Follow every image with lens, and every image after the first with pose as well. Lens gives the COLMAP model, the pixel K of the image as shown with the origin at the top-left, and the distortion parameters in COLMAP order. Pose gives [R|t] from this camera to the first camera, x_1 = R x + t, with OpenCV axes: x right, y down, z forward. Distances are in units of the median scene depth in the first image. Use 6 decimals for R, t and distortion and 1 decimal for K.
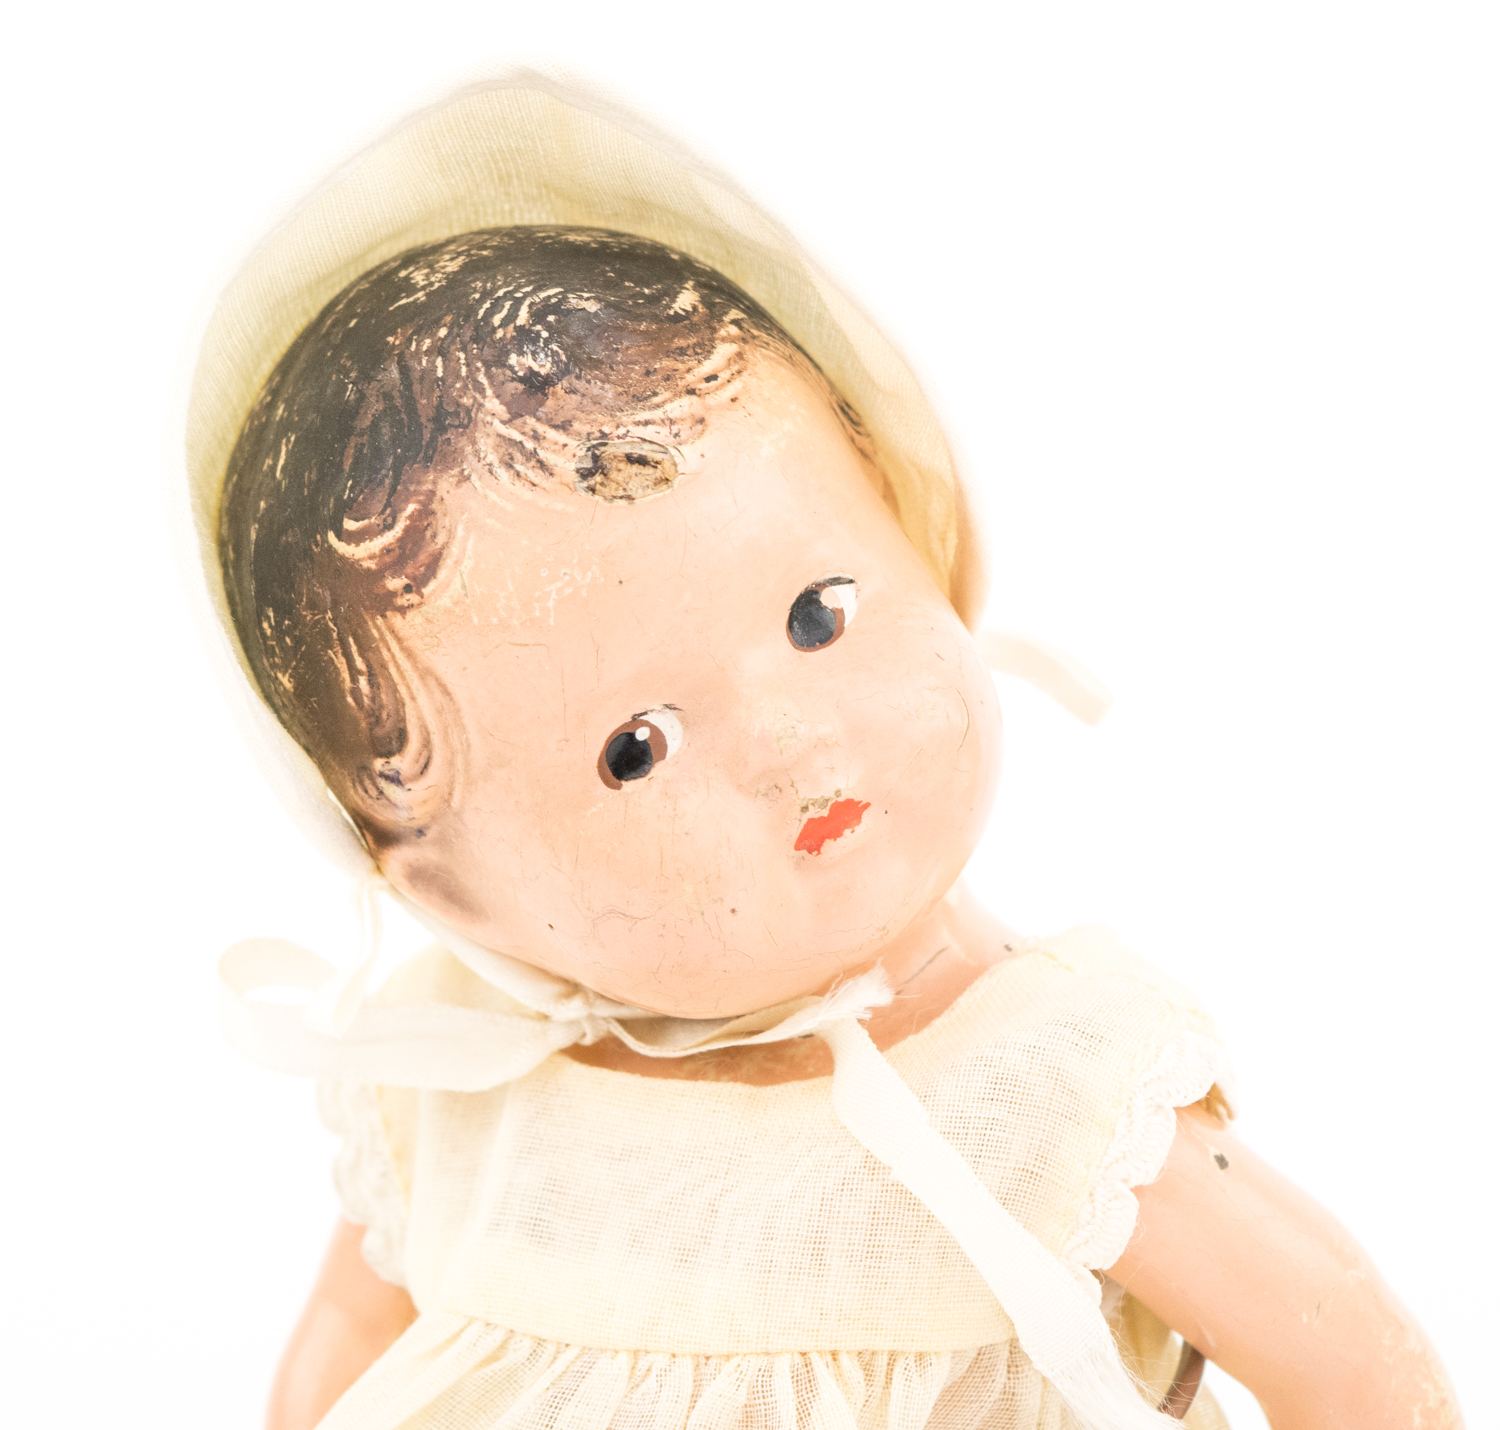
lens RADIAL K [[5189.2, 0, 751.5], [0, 5189.2, 715.3], [0, 0, 1]] dist [0.034772, 0.000000]
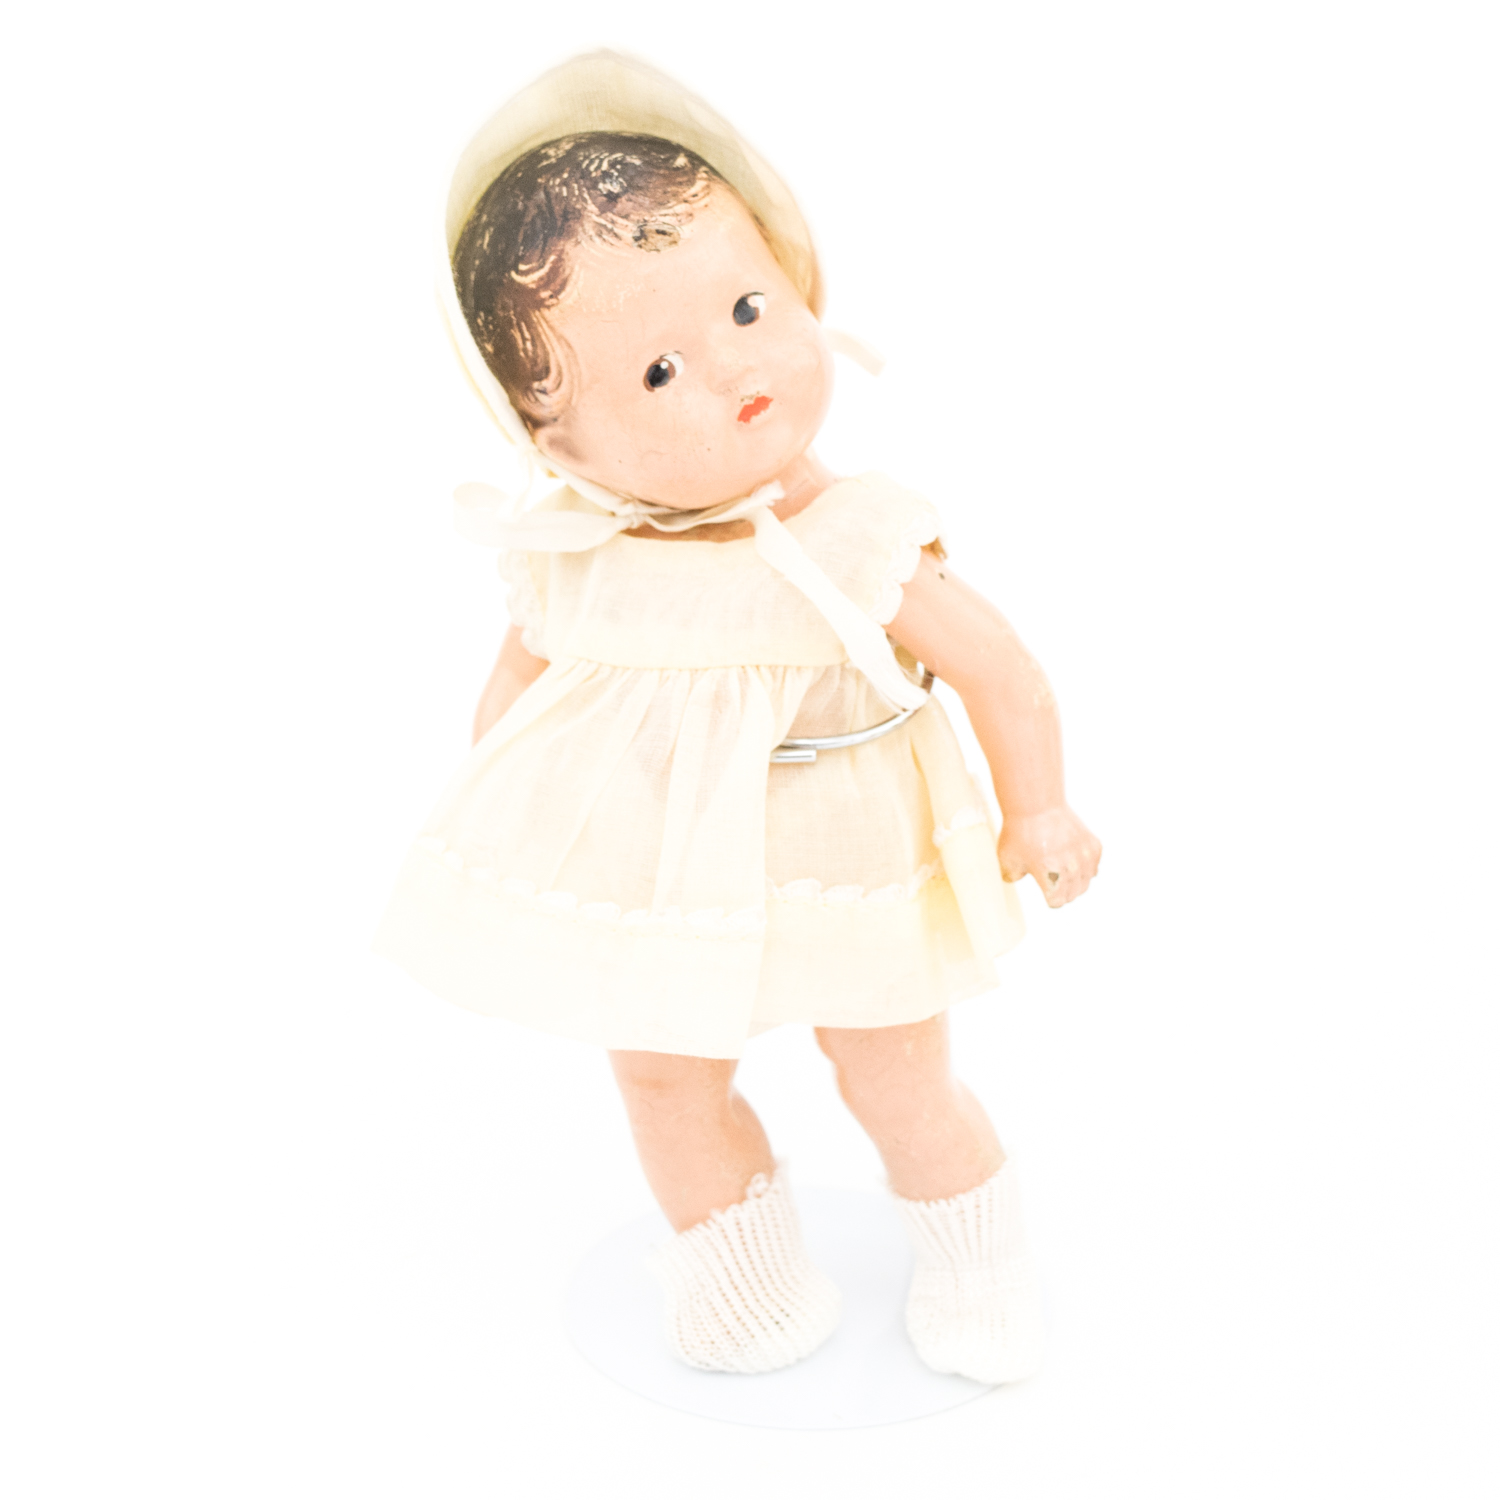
lens RADIAL K [[3613.3, 0, 748.0], [0, 3613.3, 749.3], [0, 0, 1]] dist [-0.008254, 0.000000]
pose [[0.998924, -0.011087, 0.045022, -0.053345], [0.010852, 0.999926, 0.005459, 0.147353], [-0.045079, -0.004964, 0.998971, -0.447175]]
